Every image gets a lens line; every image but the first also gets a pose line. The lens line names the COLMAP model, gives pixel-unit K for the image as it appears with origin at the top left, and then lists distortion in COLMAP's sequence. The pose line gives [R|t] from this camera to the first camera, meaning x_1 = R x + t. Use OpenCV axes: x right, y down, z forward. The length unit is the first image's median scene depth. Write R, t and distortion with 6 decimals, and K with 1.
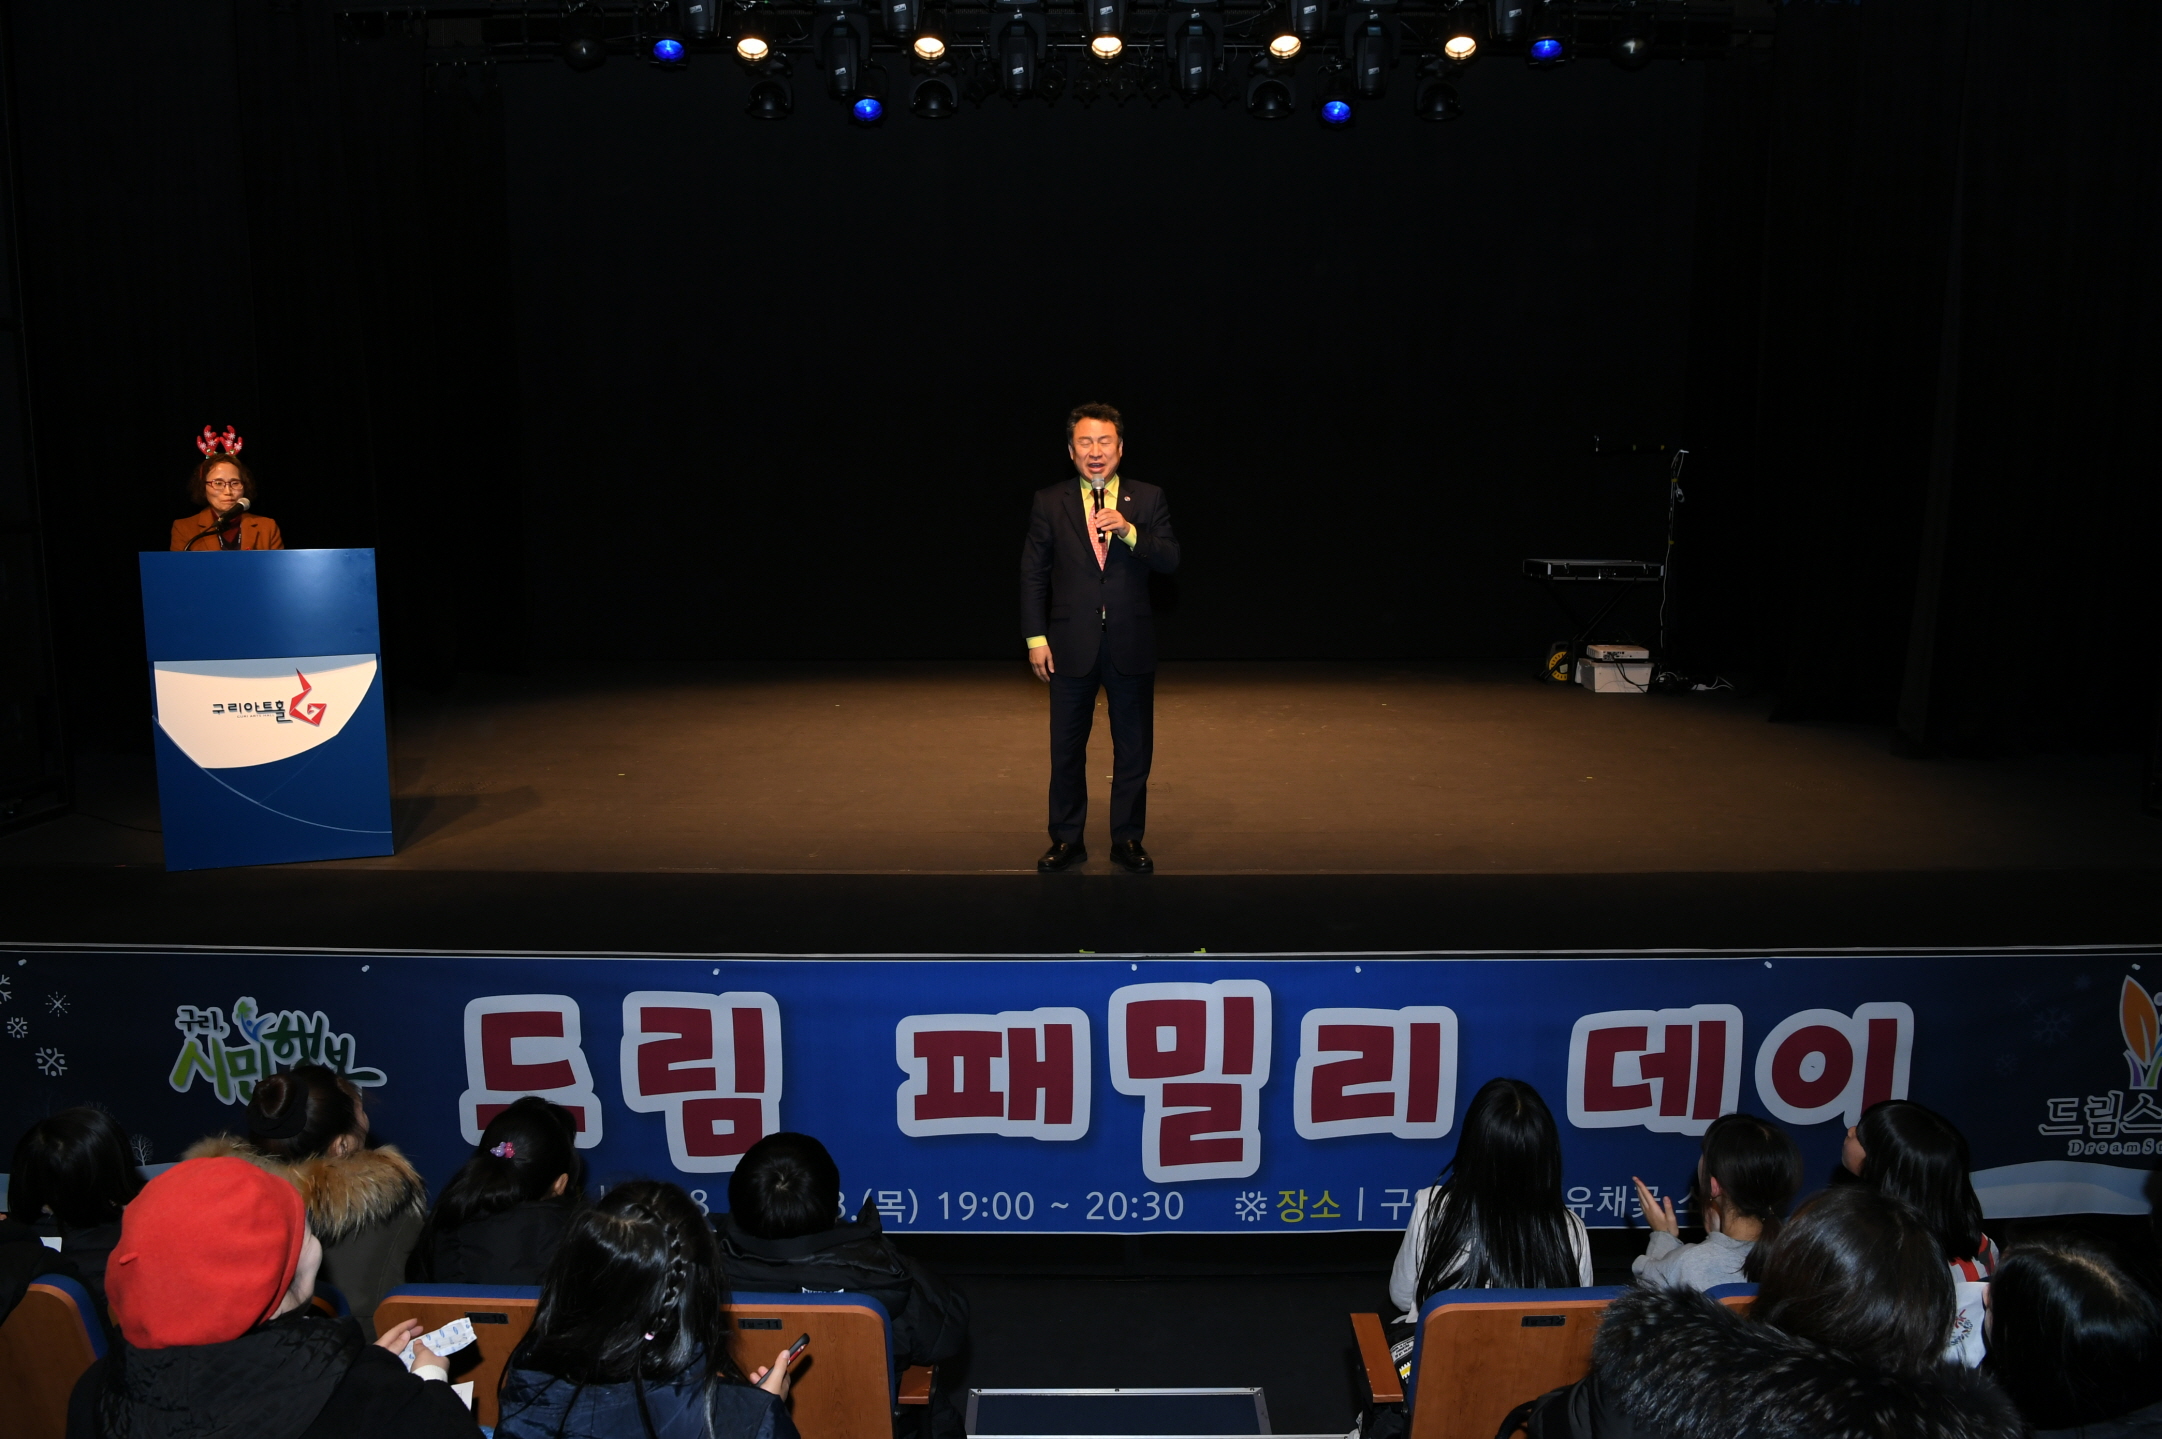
lens RADIAL K [[1427.5, 0, 1084.9], [0, 1427.5, 712.8], [0, 0, 1]] dist [-0.001208, 0.001903]
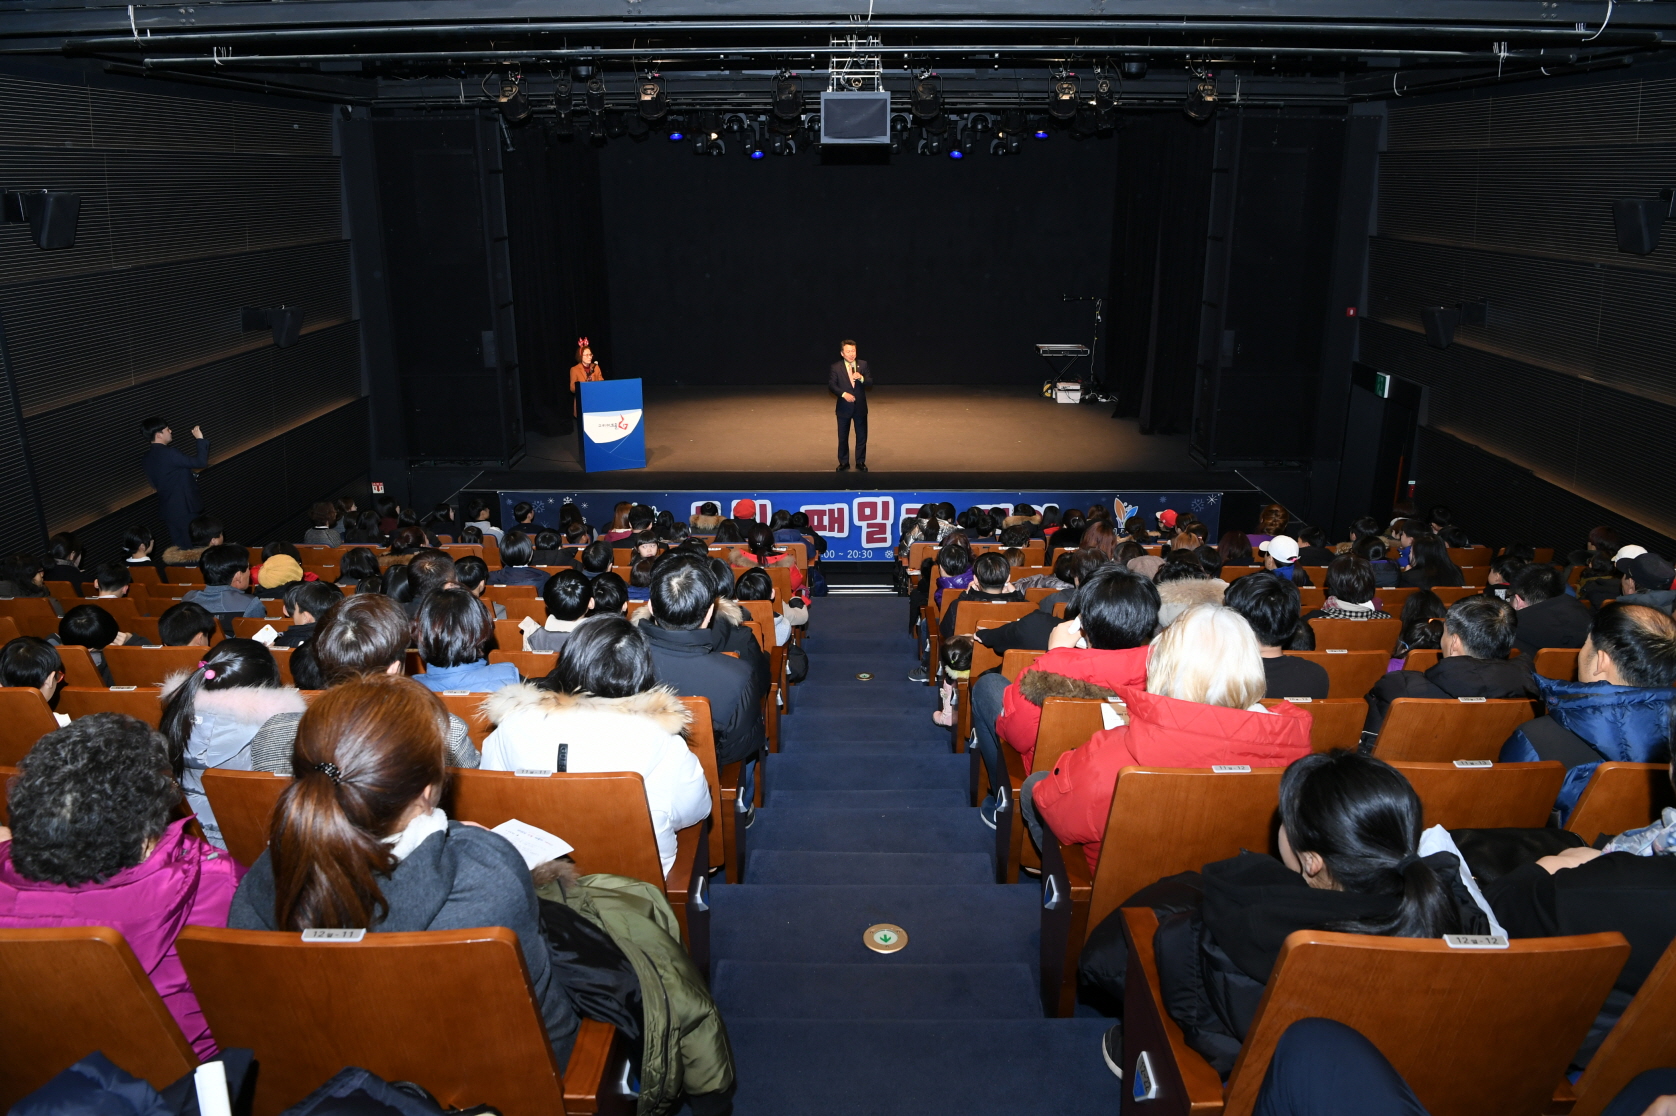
lens RADIAL K [[1106.6, 0, 840.3], [0, 1106.6, 560.3], [0, 0, 1]] dist [-0.001208, 0.001903]
pose [[0.999869, -0.002718, -0.015980, 0.029795], [0.005411, 0.985260, 0.170976, -0.166363], [0.015280, -0.171040, 0.985146, -2.066304]]
